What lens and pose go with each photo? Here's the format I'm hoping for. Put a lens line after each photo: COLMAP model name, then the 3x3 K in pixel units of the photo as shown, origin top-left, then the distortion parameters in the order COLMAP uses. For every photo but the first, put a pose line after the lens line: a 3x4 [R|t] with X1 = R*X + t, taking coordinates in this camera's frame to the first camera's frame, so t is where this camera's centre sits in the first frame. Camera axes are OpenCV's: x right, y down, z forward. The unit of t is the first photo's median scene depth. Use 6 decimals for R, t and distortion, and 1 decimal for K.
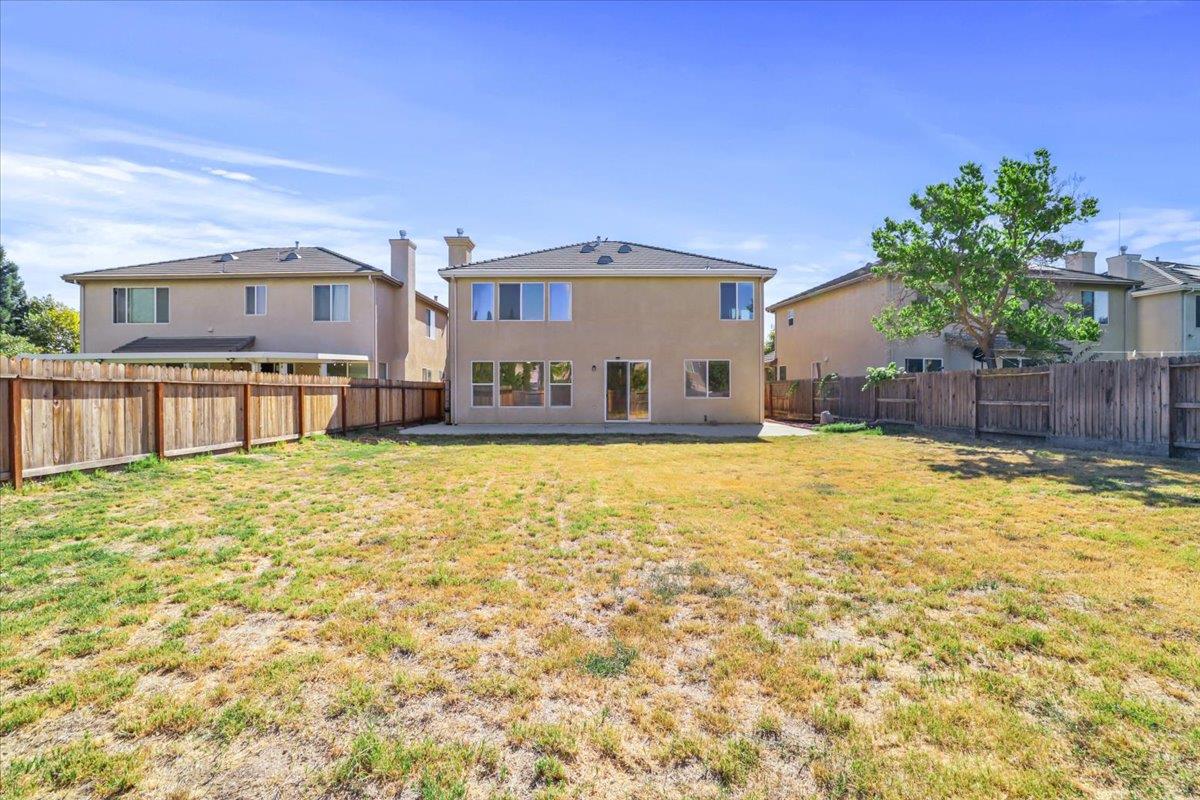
lens RADIAL K [[548.6, 0, 588.0], [0, 548.6, 398.3], [0, 0, 1]] dist [-0.012930, -0.000102]
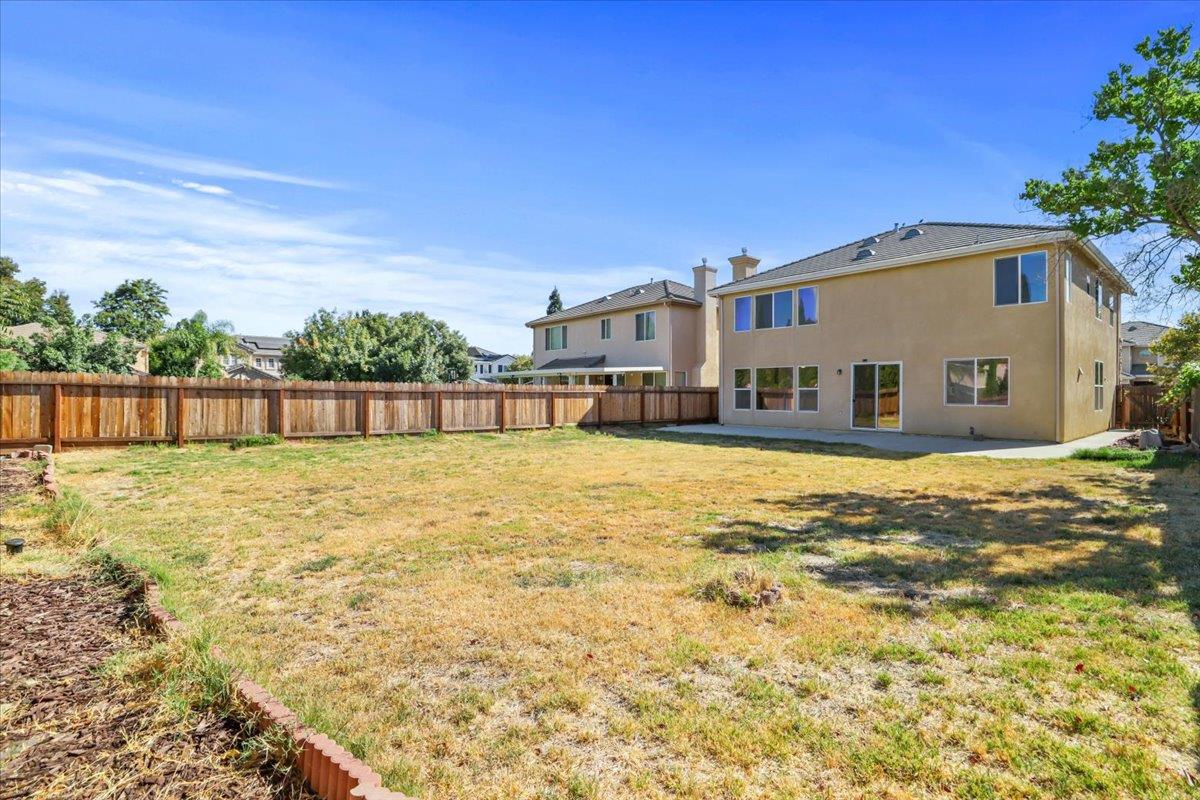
lens RADIAL K [[548.6, 0, 596.8], [0, 548.6, 397.0], [0, 0, 1]] dist [-0.012930, -0.000102]
pose [[0.675071, 0.006363, -0.737725, 0.475437], [-0.010676, 0.999942, -0.001144, -0.006774], [0.737675, 0.008648, 0.675100, 0.052316]]
